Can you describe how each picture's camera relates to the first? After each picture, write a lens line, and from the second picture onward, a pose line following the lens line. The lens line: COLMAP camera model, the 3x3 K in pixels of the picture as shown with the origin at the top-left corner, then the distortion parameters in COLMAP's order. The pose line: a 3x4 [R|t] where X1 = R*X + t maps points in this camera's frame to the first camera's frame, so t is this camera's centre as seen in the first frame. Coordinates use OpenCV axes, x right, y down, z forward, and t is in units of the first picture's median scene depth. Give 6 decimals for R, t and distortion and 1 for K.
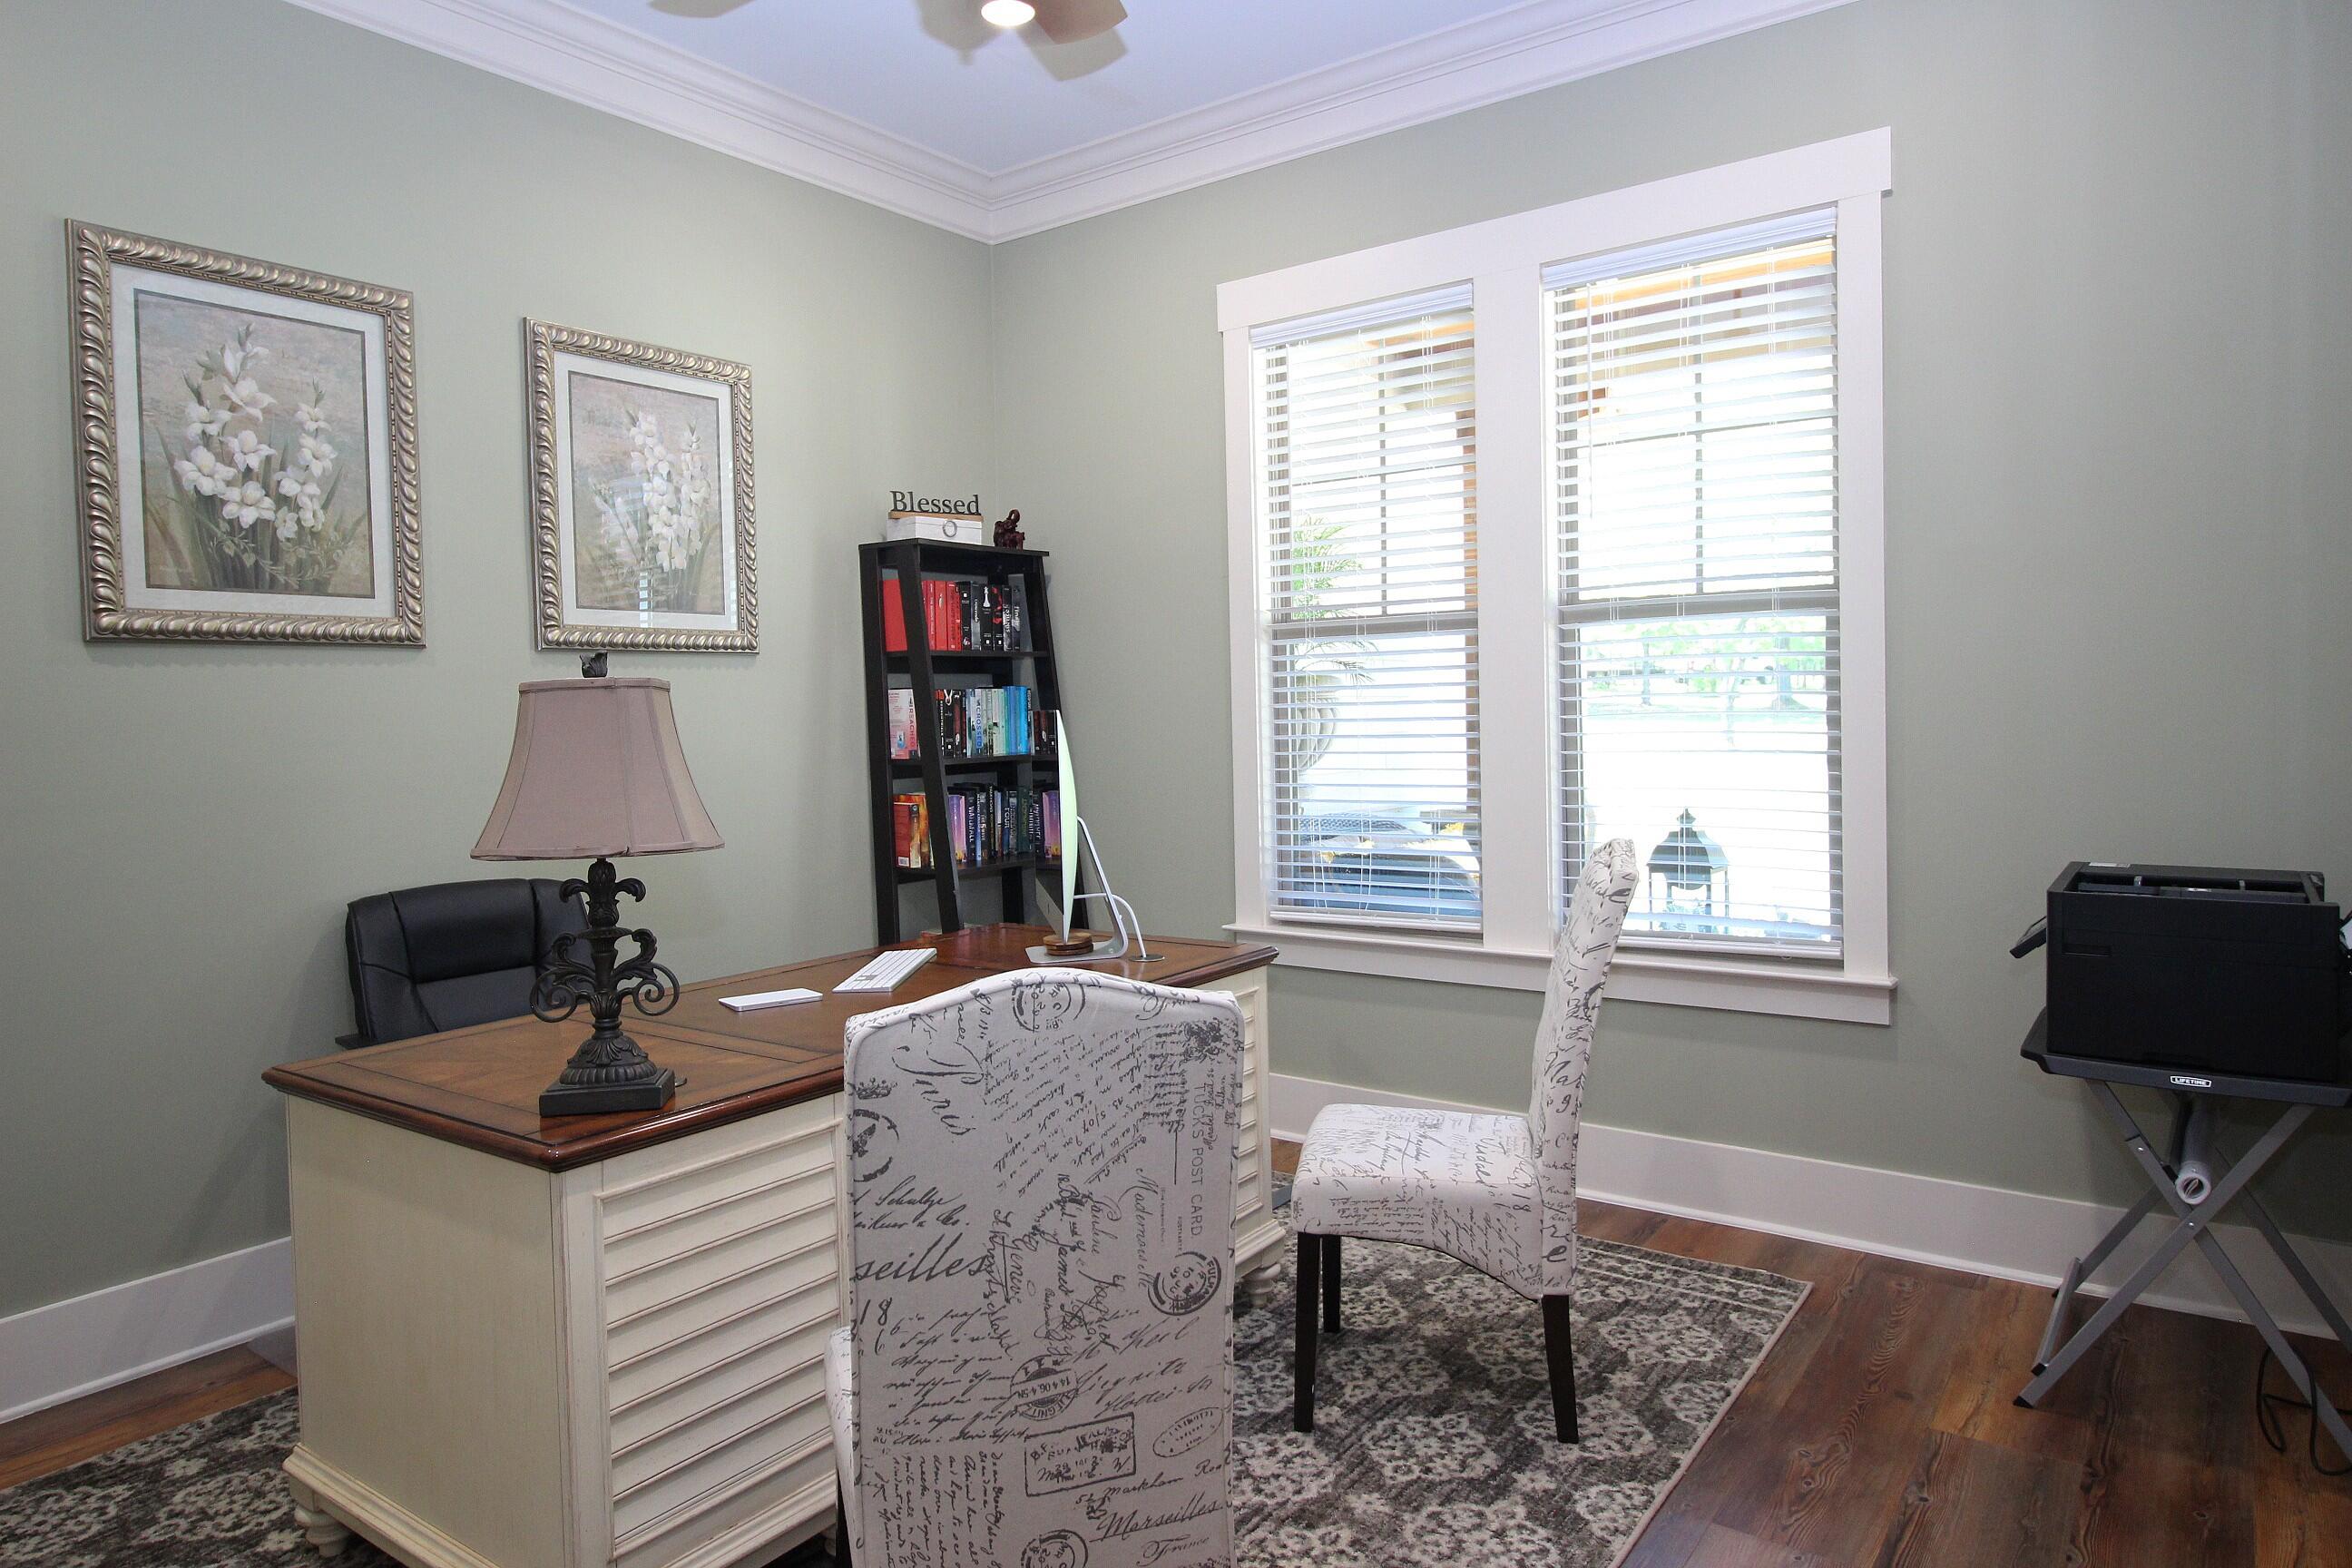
lens RADIAL K [[1459.2, 0, 1170.4], [0, 1459.2, 782.6], [0, 0, 1]] dist [-0.003379, -0.001111]
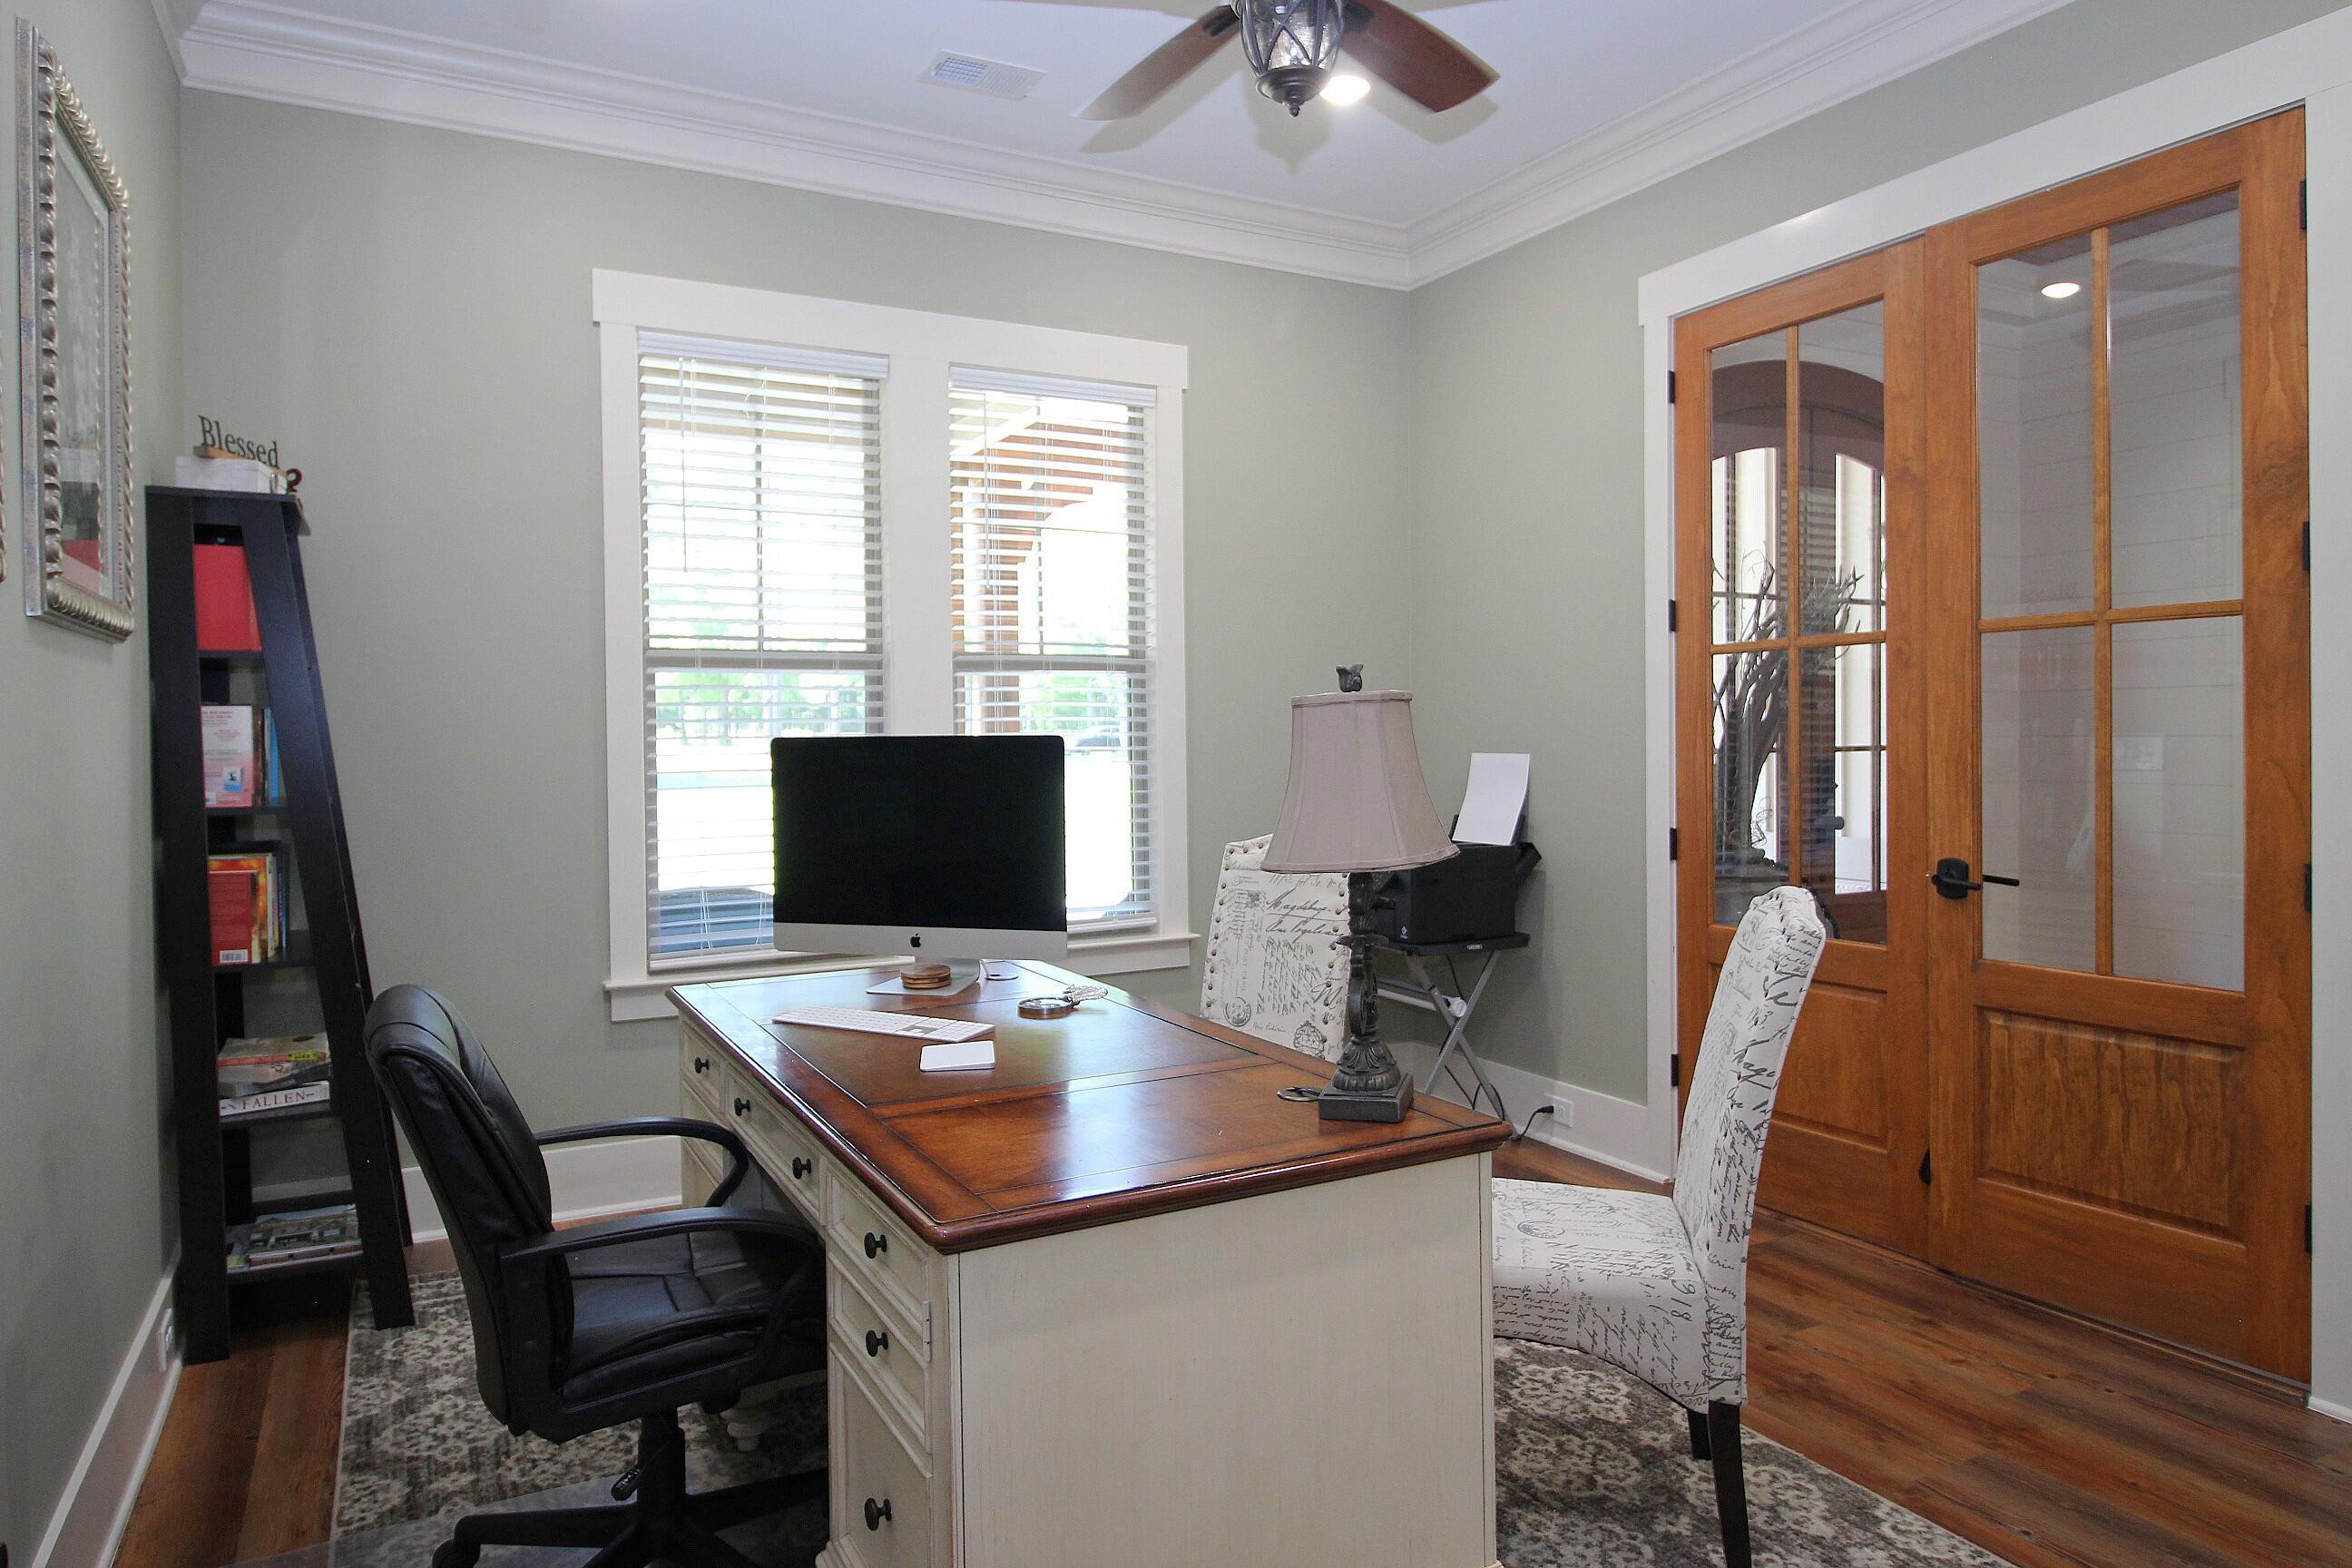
lens RADIAL K [[1459.2, 0, 1185.1], [0, 1459.2, 782.1], [0, 0, 1]] dist [-0.003379, -0.001111]
pose [[0.421141, -0.012060, 0.906915, -0.661705], [0.043574, 0.999026, -0.006949, -0.003688], [-0.905948, 0.042444, 0.421256, 0.322039]]
